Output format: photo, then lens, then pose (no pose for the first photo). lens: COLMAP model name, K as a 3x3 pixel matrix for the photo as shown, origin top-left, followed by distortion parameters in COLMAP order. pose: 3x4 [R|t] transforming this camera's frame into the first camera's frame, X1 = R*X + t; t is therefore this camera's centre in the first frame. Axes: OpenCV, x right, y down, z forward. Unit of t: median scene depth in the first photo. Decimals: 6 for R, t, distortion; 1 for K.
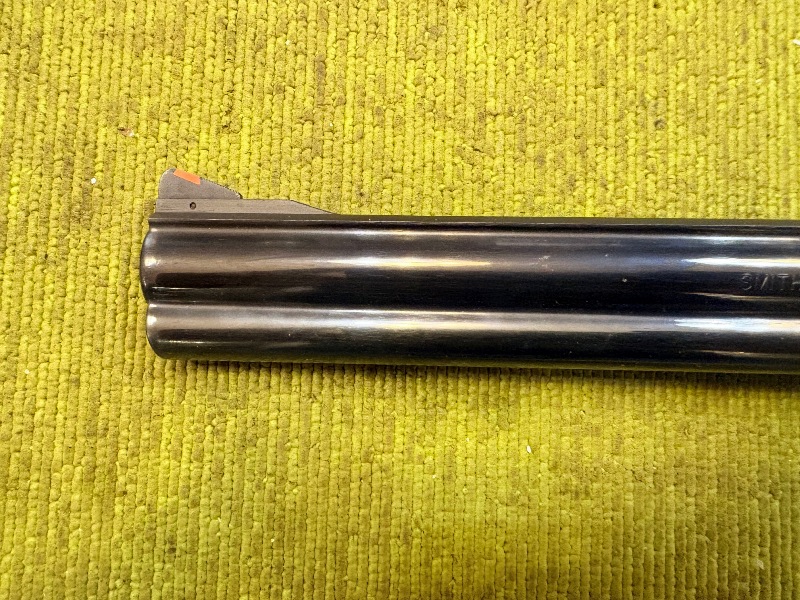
lens RADIAL K [[609.2, 0, 395.9], [0, 609.2, 306.1], [0, 0, 1]] dist [0.011498, -0.003471]
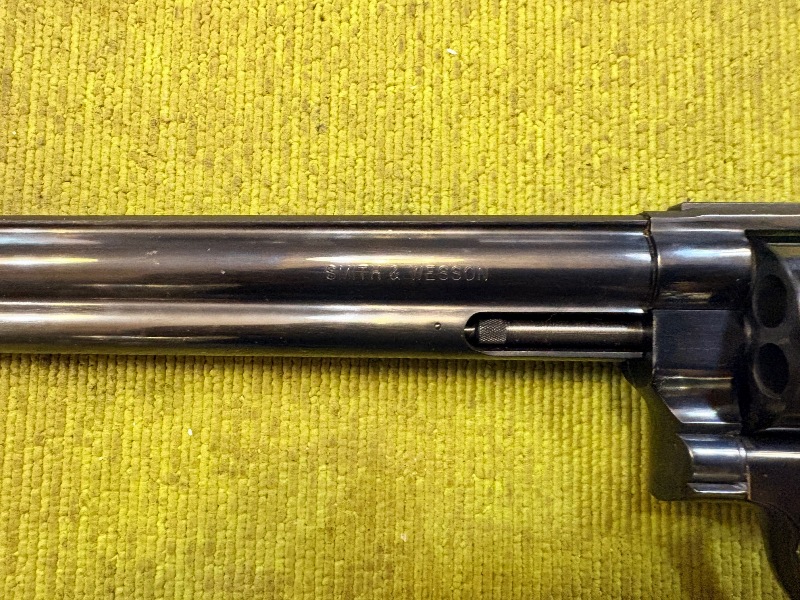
lens RADIAL K [[609.2, 0, 401.3], [0, 609.2, 297.9], [0, 0, 1]] dist [0.011498, -0.003471]
pose [[0.999845, -0.010282, -0.014319, 0.589726], [0.010136, 0.999897, -0.010200, 0.012756], [0.014423, 0.010053, 0.999845, -0.069251]]
